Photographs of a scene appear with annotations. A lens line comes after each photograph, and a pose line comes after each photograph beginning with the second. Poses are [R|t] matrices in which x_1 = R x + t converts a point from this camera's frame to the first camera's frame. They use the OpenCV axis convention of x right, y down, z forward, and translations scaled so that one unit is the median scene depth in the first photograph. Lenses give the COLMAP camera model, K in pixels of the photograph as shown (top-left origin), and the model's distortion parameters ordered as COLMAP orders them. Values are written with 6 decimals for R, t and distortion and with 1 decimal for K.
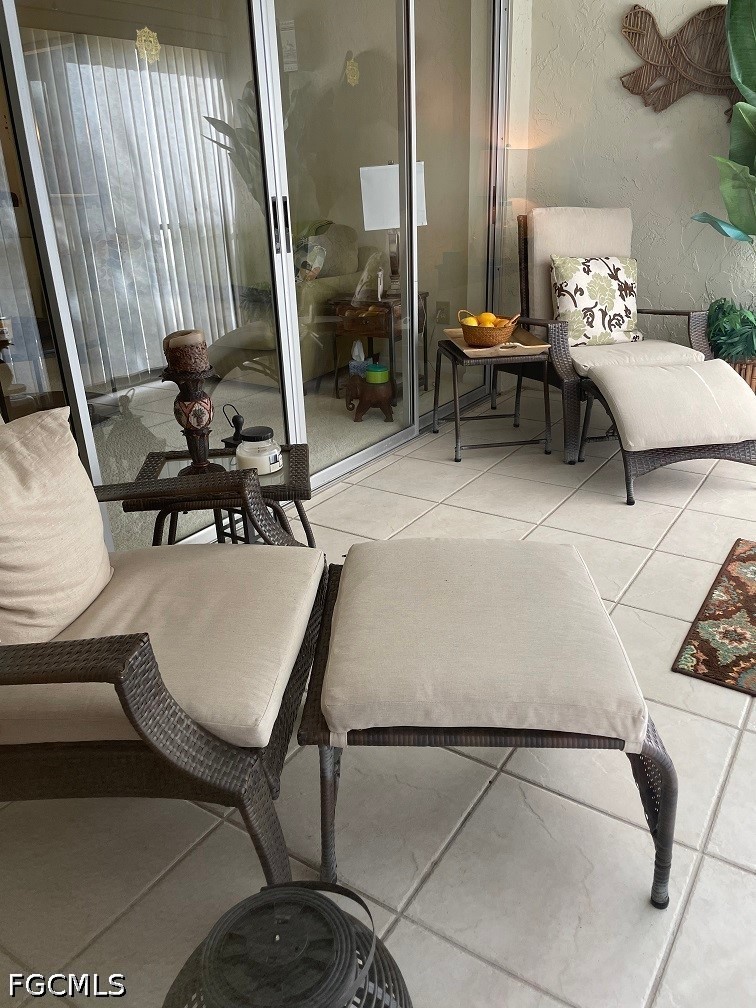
lens RADIAL K [[760.1, 0, 382.2], [0, 760.1, 525.9], [0, 0, 1]] dist [0.059439, -0.075961]
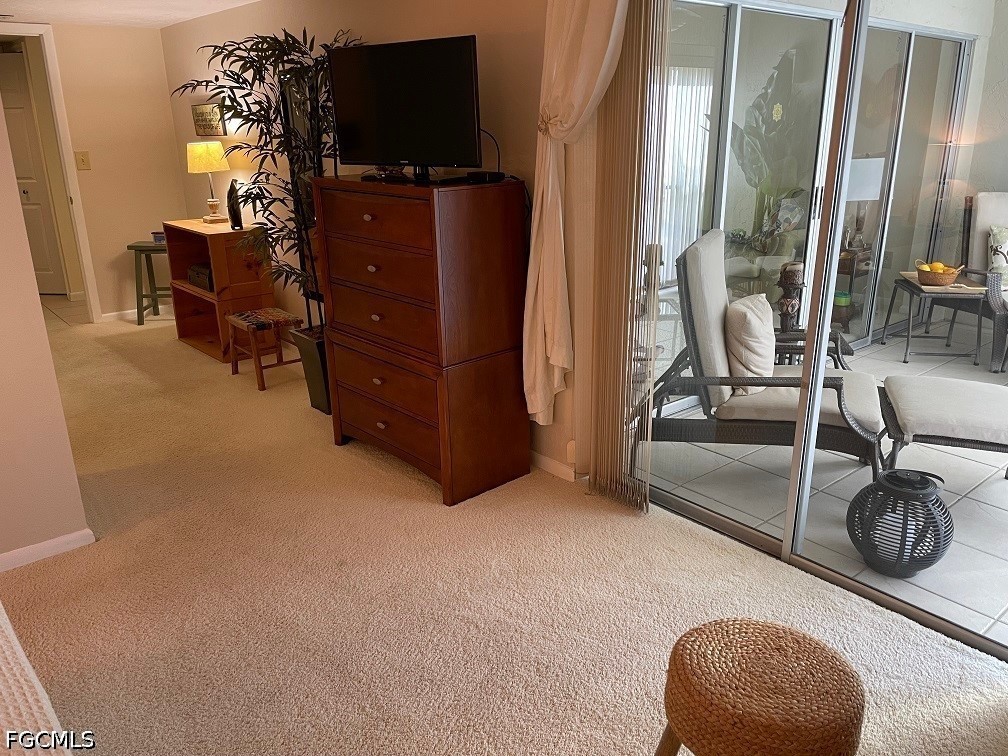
lens RADIAL K [[760.1, 0, 531.5], [0, 760.1, 383.7], [0, 0, 1]] dist [0.059439, -0.075961]
pose [[0.960960, 0.112686, -0.252700, -0.230745], [-0.135335, 0.988028, -0.074060, 0.173306], [0.241329, 0.105368, 0.964706, -0.614100]]
